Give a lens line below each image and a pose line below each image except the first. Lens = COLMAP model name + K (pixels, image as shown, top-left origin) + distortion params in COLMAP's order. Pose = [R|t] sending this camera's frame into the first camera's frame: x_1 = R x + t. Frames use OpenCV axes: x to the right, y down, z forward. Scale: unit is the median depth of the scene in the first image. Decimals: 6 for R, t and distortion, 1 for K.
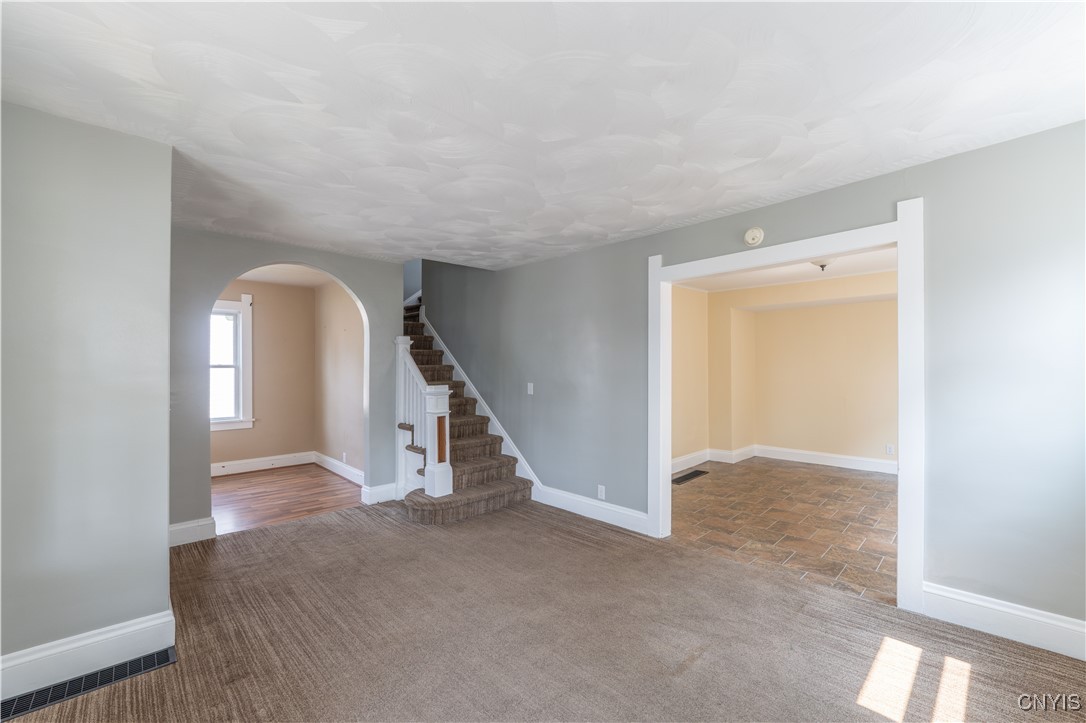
lens RADIAL K [[445.8, 0, 540.0], [0, 445.8, 365.8], [0, 0, 1]] dist [-0.011004, -0.000996]
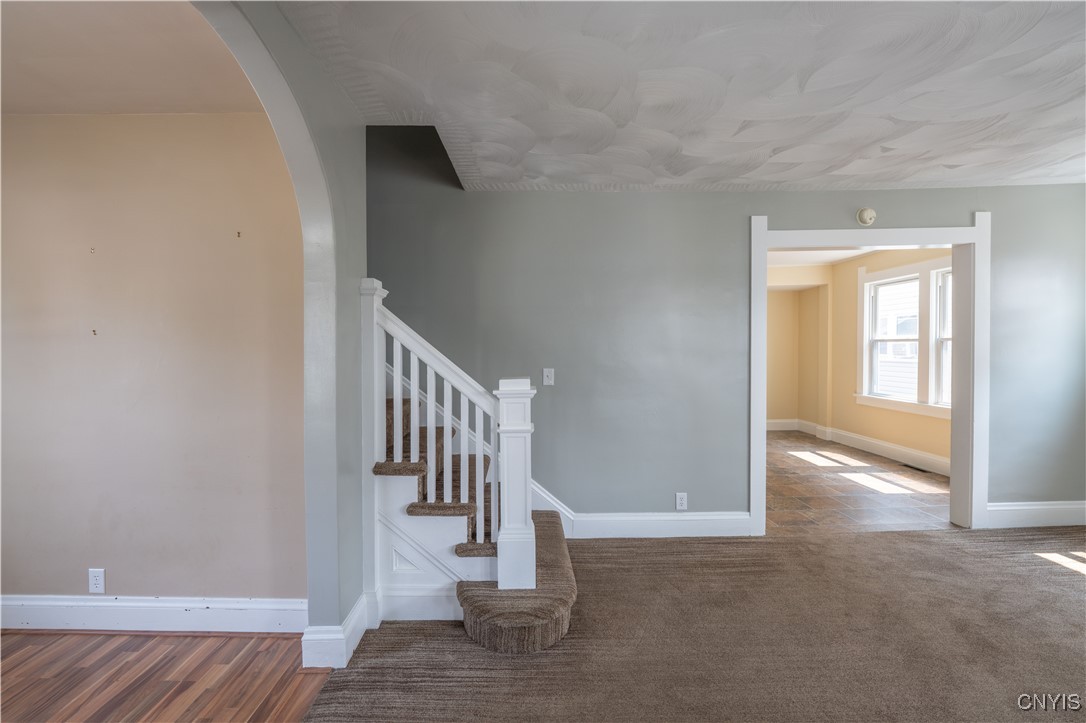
lens RADIAL K [[453.9, 0, 524.6], [0, 453.9, 351.6], [0, 0, 1]] dist [-0.011094, -0.000218]
pose [[0.696495, -0.009878, 0.717493, -0.635283], [0.006663, 0.999951, 0.007298, 0.009381], [-0.717530, -0.000302, 0.696527, 0.638694]]
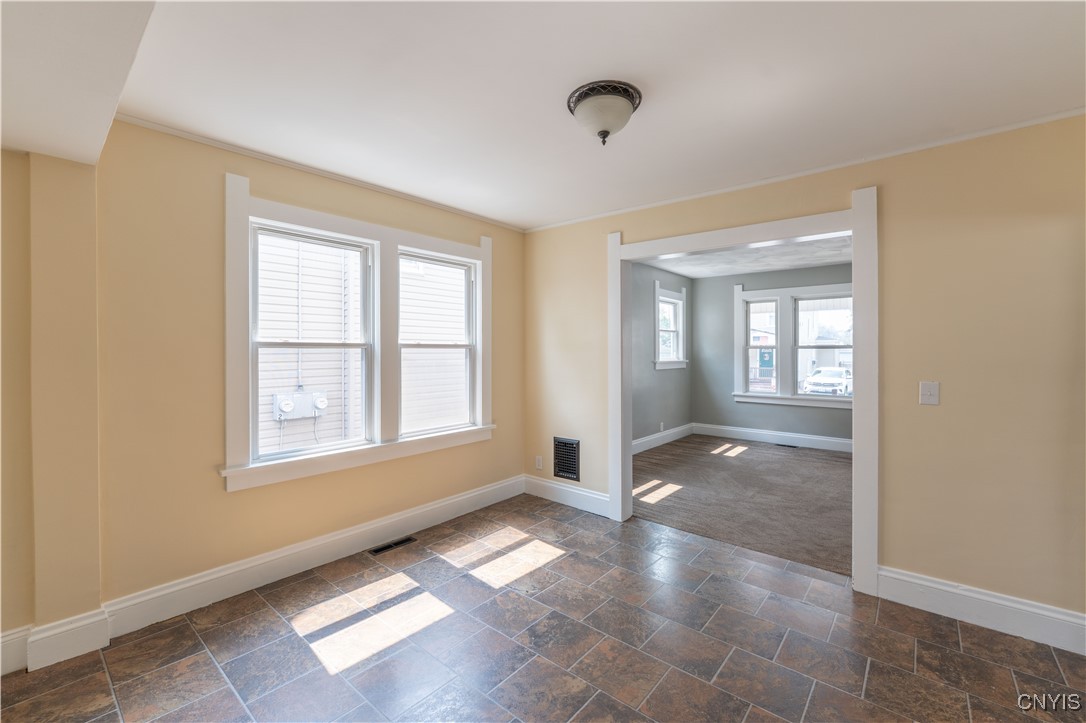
lens RADIAL K [[451.9, 0, 537.0], [0, 451.9, 351.4], [0, 0, 1]] dist [-0.010018, -0.000591]
pose [[-0.995907, 0.003852, -0.090300, 0.783195], [0.003548, 0.999987, 0.003526, 0.002029], [0.090312, 0.003191, -0.995908, 1.524239]]
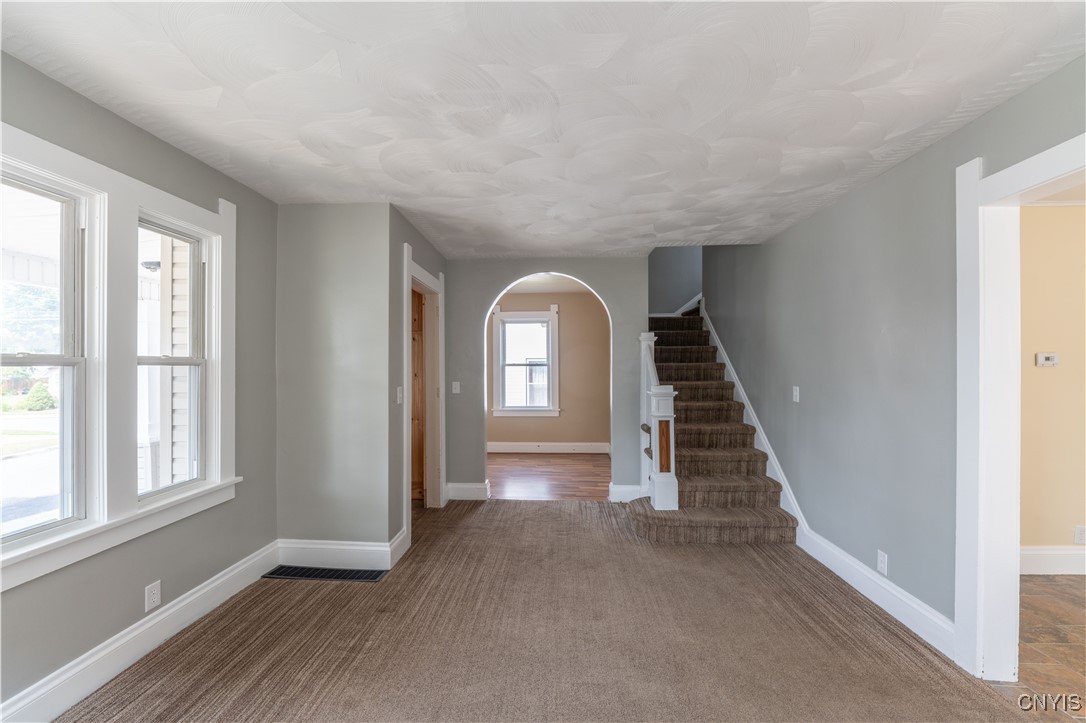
lens RADIAL K [[445.8, 0, 540.0], [0, 445.8, 365.8], [0, 0, 1]] dist [-0.011004, -0.000996]
pose [[0.685344, 0.000125, -0.728219, 0.261848], [0.002453, 0.999994, 0.002480, 0.001670], [0.728215, -0.003486, 0.685340, 0.215695]]
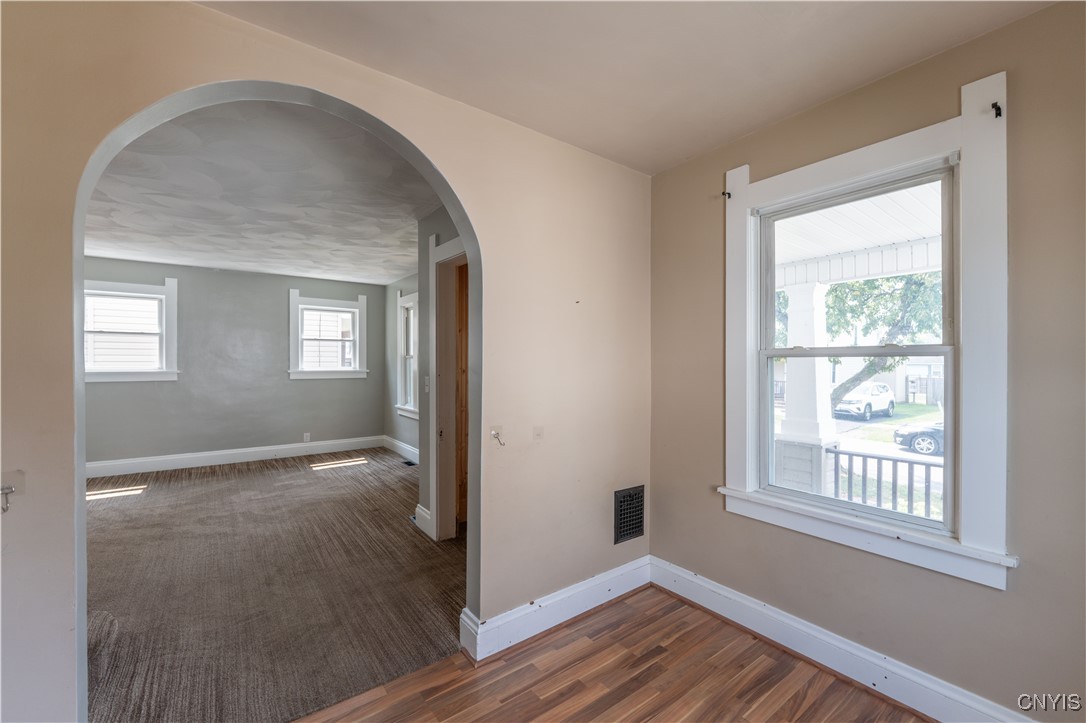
lens RADIAL K [[447.2, 0, 539.0], [0, 447.2, 363.9], [0, 0, 1]] dist [-0.000024, -0.009398]
pose [[-0.990757, -0.001194, 0.135644, -0.821361], [-0.000247, 0.999975, 0.006997, 0.008883], [-0.135649, 0.006898, -0.990733, 1.406917]]
